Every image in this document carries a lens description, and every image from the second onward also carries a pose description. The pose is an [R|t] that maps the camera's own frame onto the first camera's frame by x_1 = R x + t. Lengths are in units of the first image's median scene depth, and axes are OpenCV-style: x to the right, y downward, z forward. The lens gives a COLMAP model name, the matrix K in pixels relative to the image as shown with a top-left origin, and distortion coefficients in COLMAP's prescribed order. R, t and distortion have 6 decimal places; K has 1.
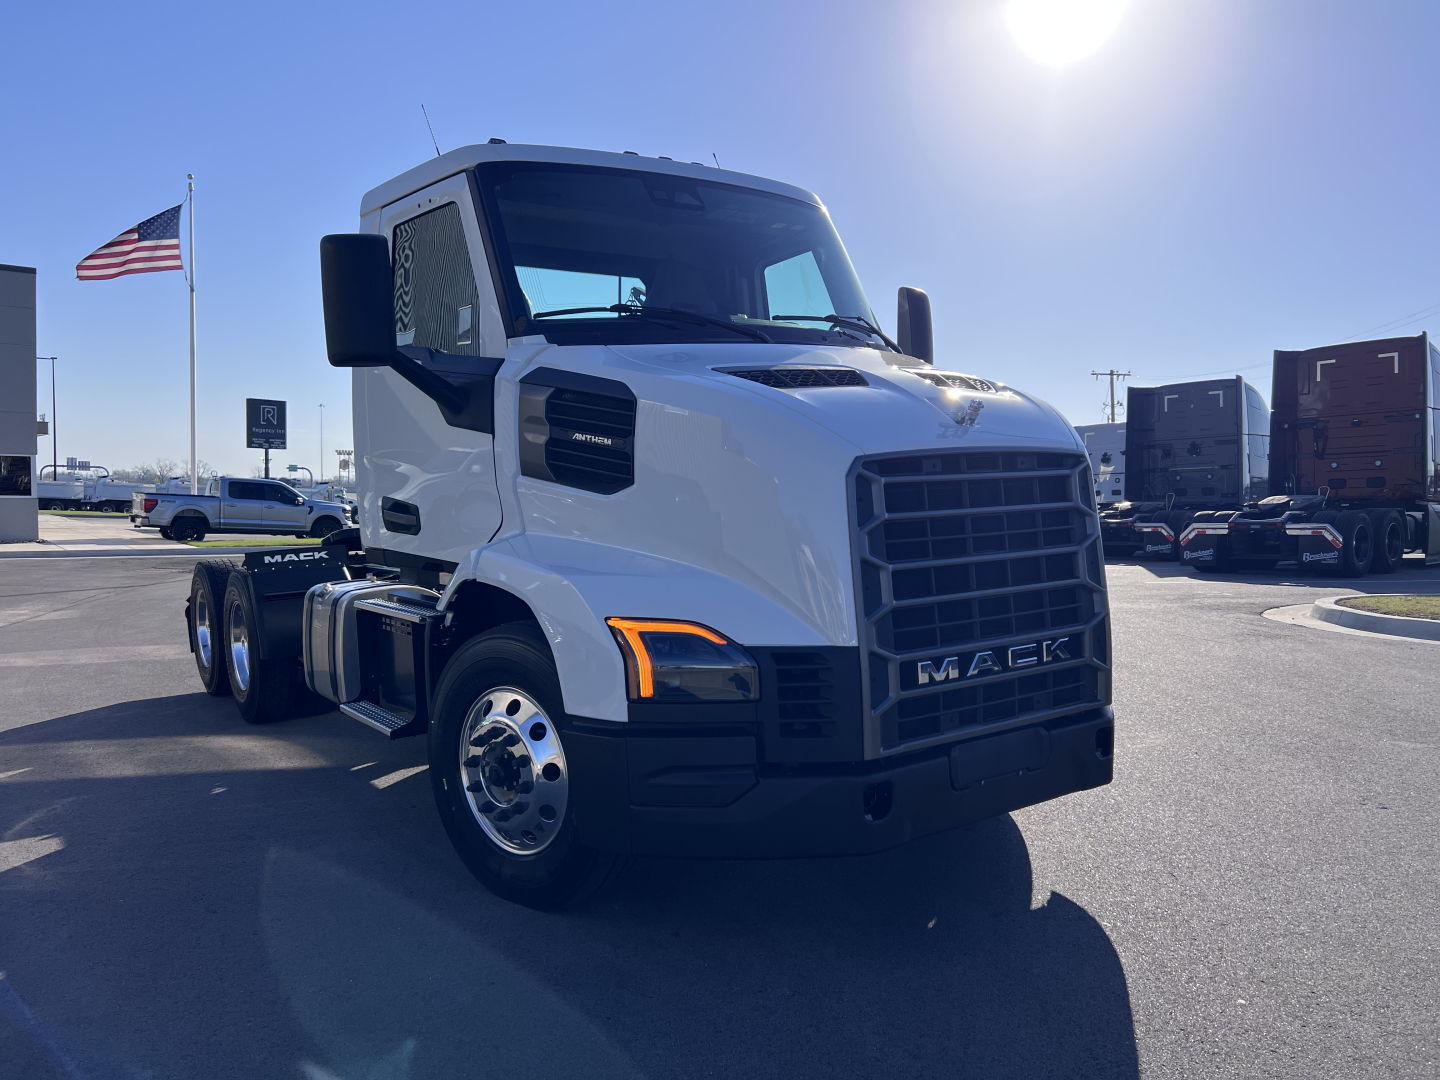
lens RADIAL K [[1083.6, 0, 720.0], [0, 1083.6, 540.0], [0, 0, 1]] dist [0.056193, -0.074885]
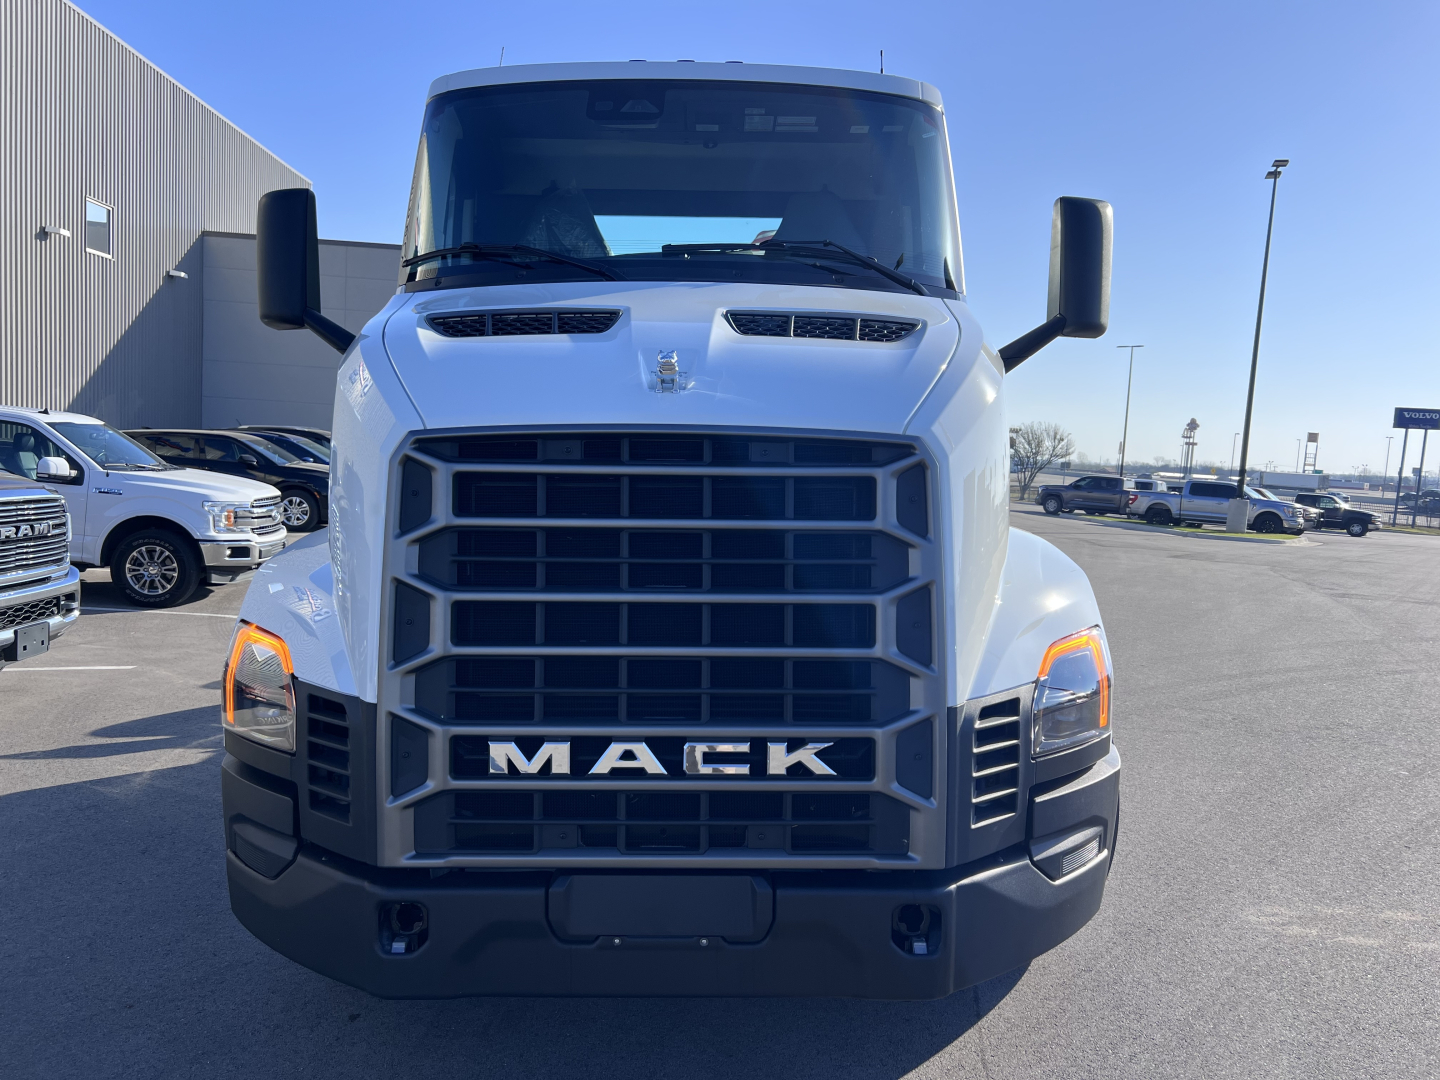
lens RADIAL K [[1083.6, 0, 720.0], [0, 1083.6, 540.0], [0, 0, 1]] dist [0.056193, -0.074885]
pose [[0.823703, 0.076991, -0.561770, 0.653657], [-0.066290, 0.997020, 0.039444, -0.046568], [0.563133, 0.004749, 0.826353, 0.509404]]
